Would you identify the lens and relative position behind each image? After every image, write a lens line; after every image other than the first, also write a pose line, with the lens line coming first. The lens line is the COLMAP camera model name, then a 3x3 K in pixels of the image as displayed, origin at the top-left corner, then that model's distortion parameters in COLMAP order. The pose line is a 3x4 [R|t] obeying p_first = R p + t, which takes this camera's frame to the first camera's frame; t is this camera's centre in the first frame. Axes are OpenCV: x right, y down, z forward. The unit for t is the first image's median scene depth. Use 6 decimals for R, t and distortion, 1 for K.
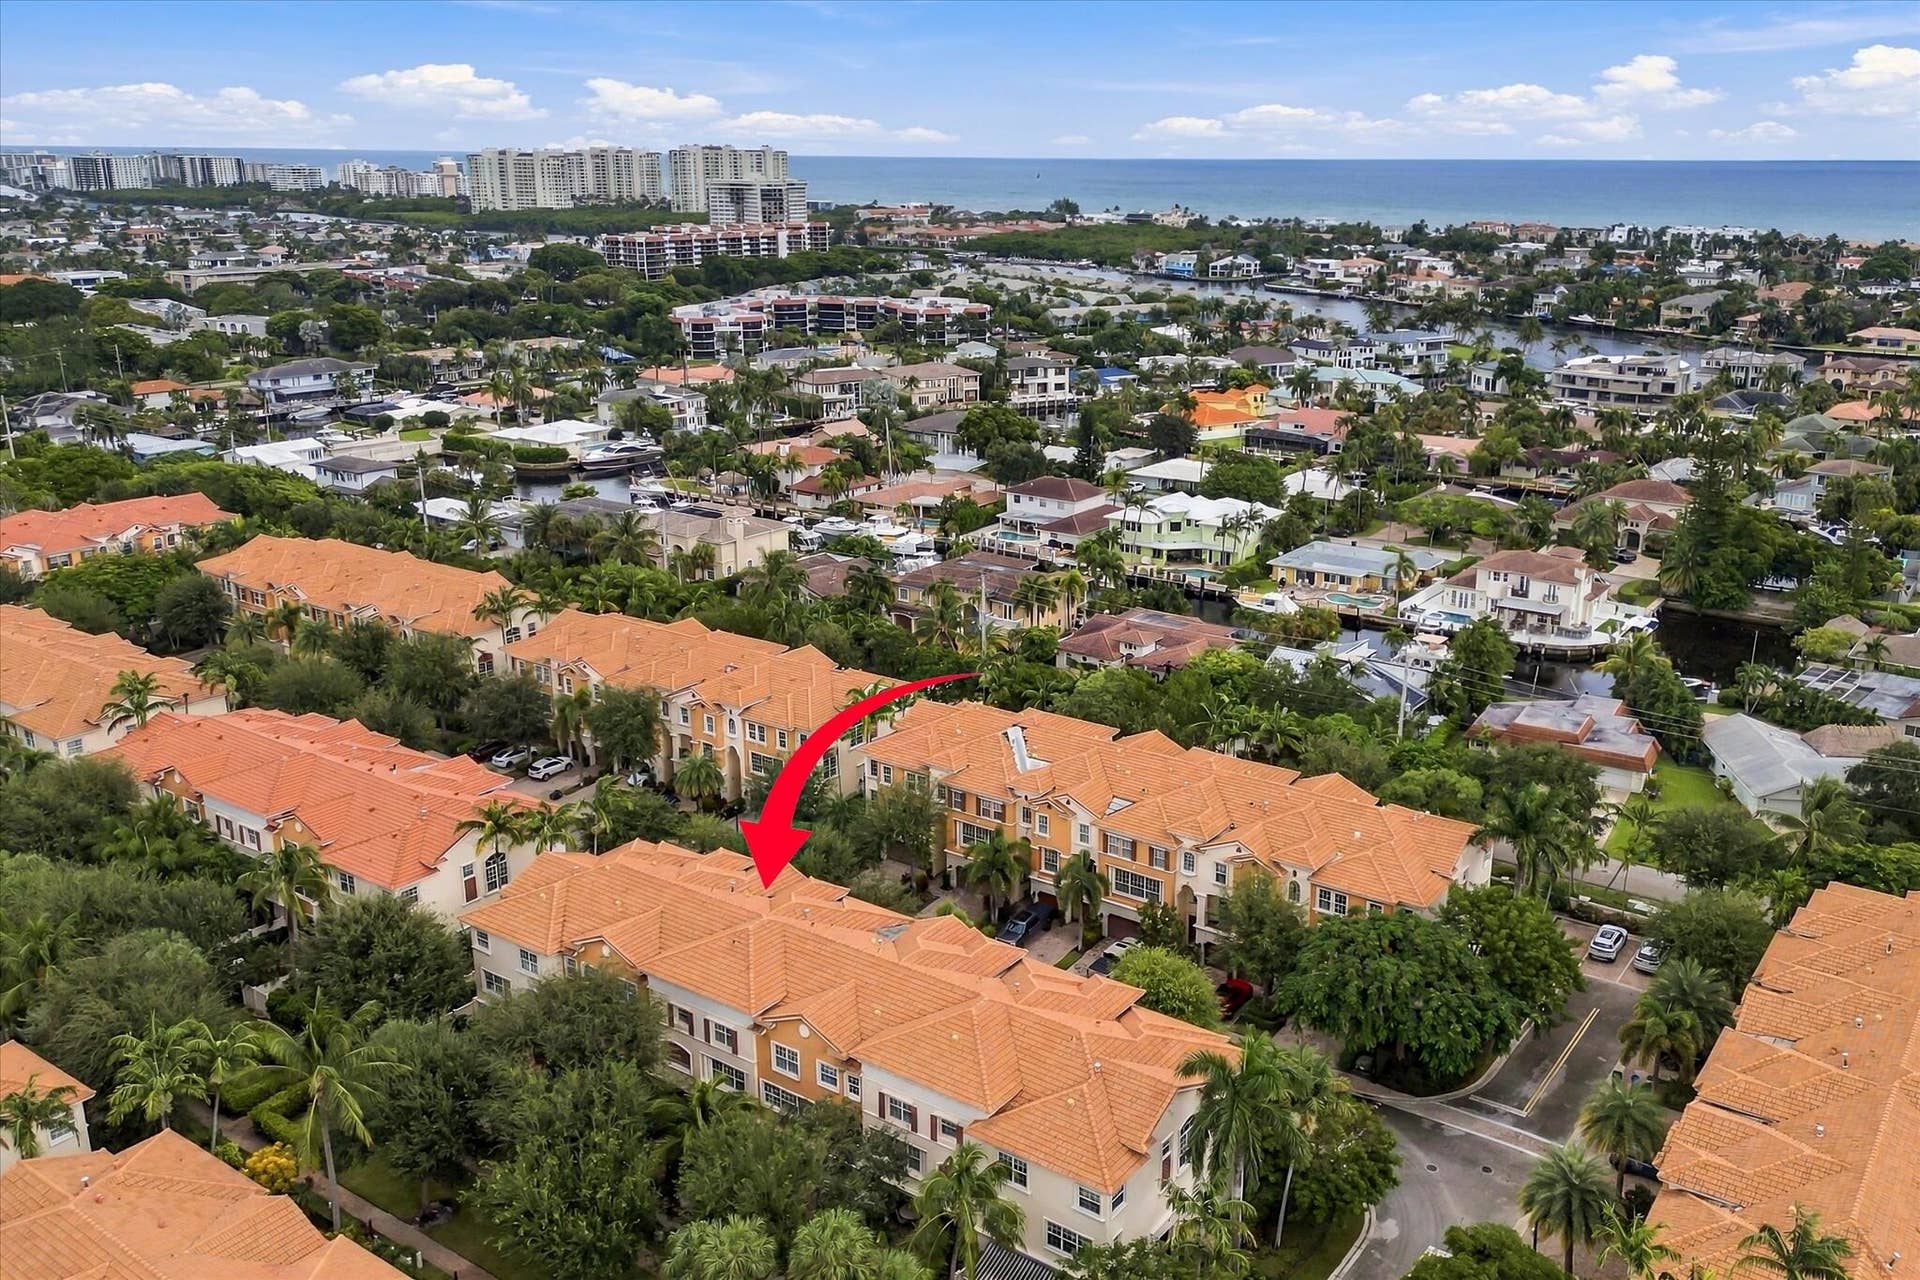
lens RADIAL K [[1612.1, 0, 1039.9], [0, 1612.1, 639.8], [0, 0, 1]] dist [0.083795, -0.097323]
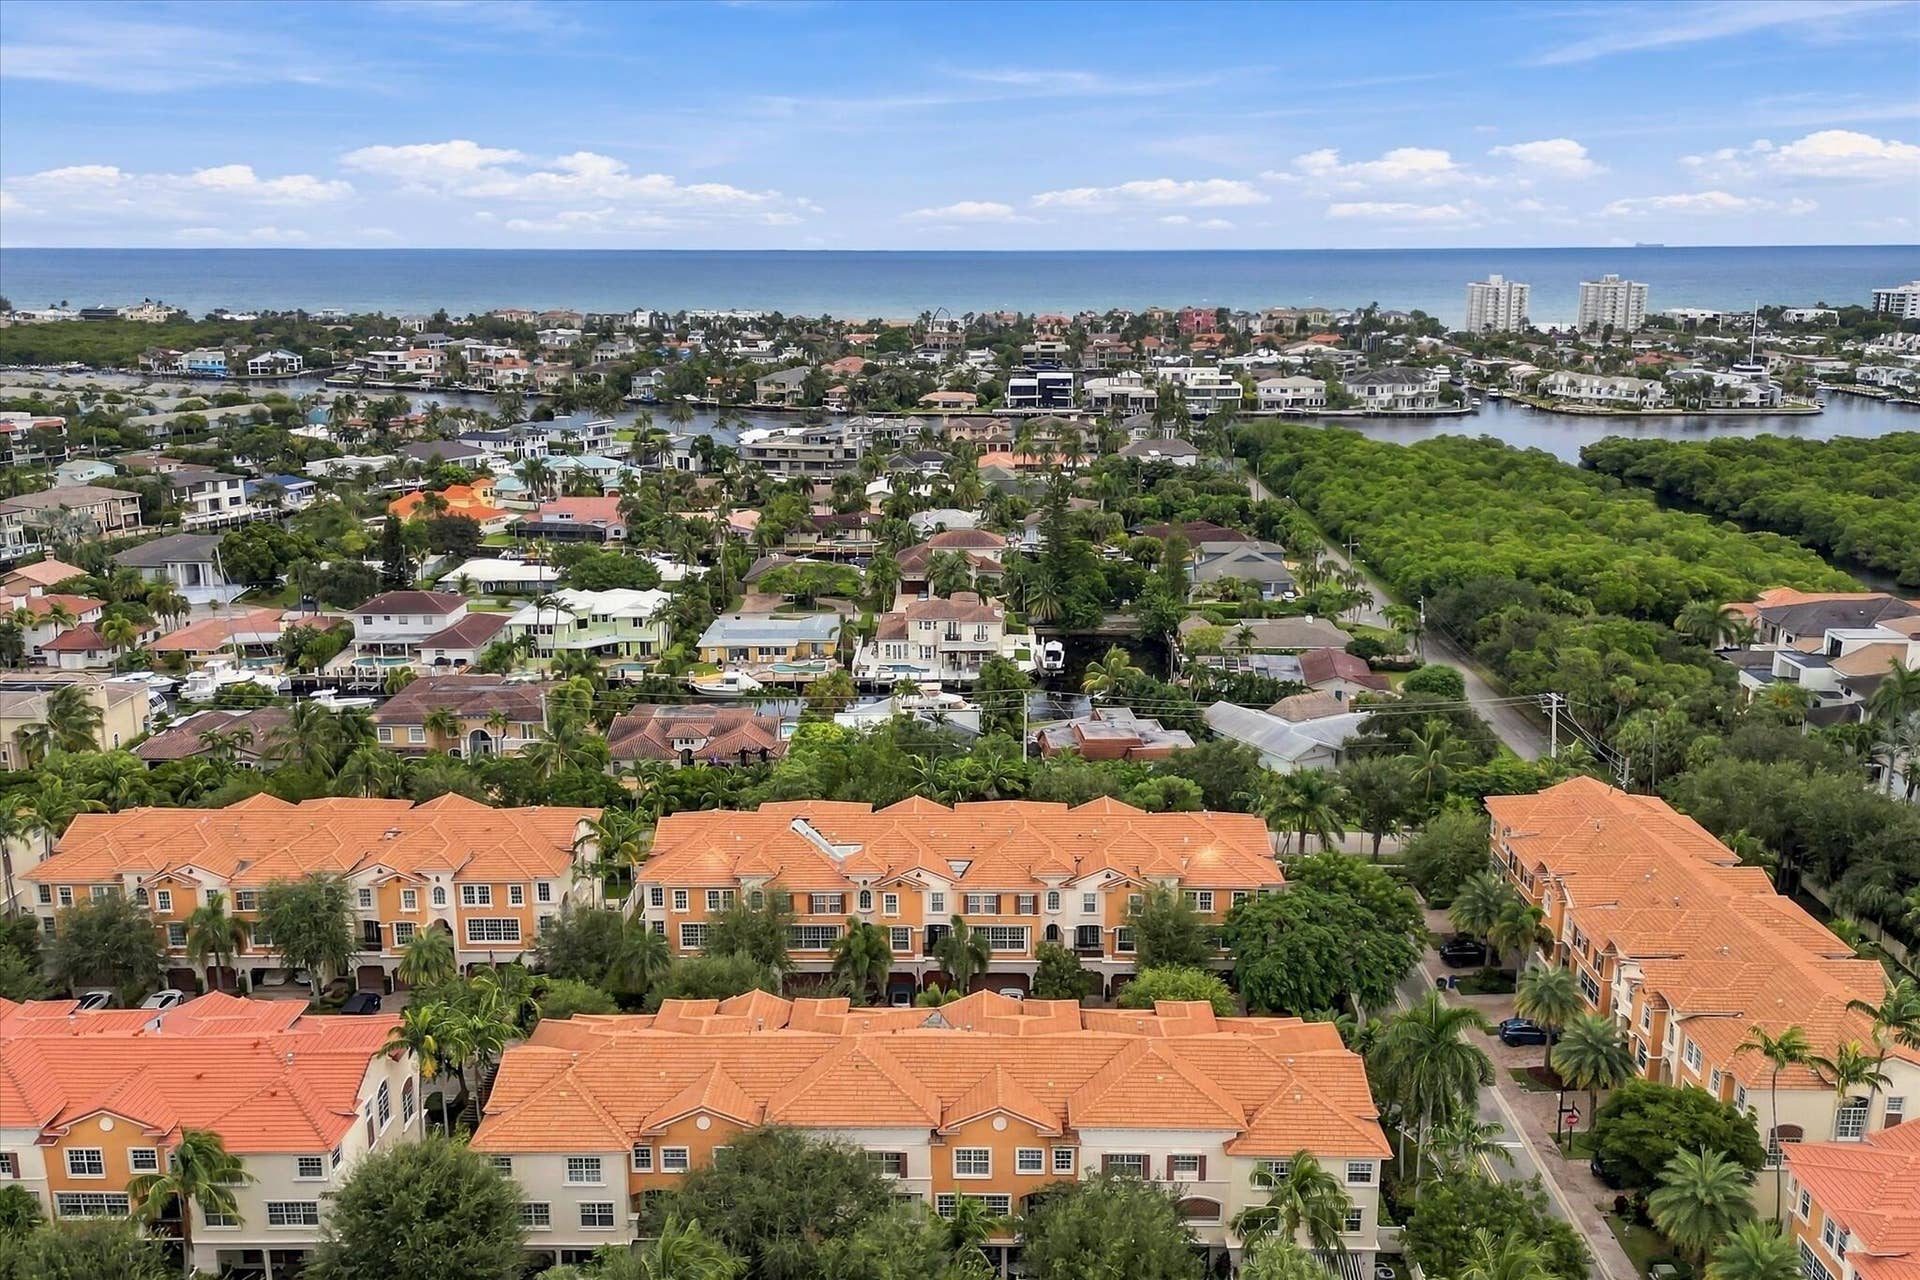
lens RADIAL K [[1612.1, 0, 1039.9], [0, 1612.1, 639.8], [0, 0, 1]] dist [0.083795, -0.097323]
pose [[0.826772, -0.142066, 0.544302, -0.117994], [0.169488, 0.985532, -0.000215, -0.008055], [-0.536397, 0.092430, 0.838889, 0.026481]]
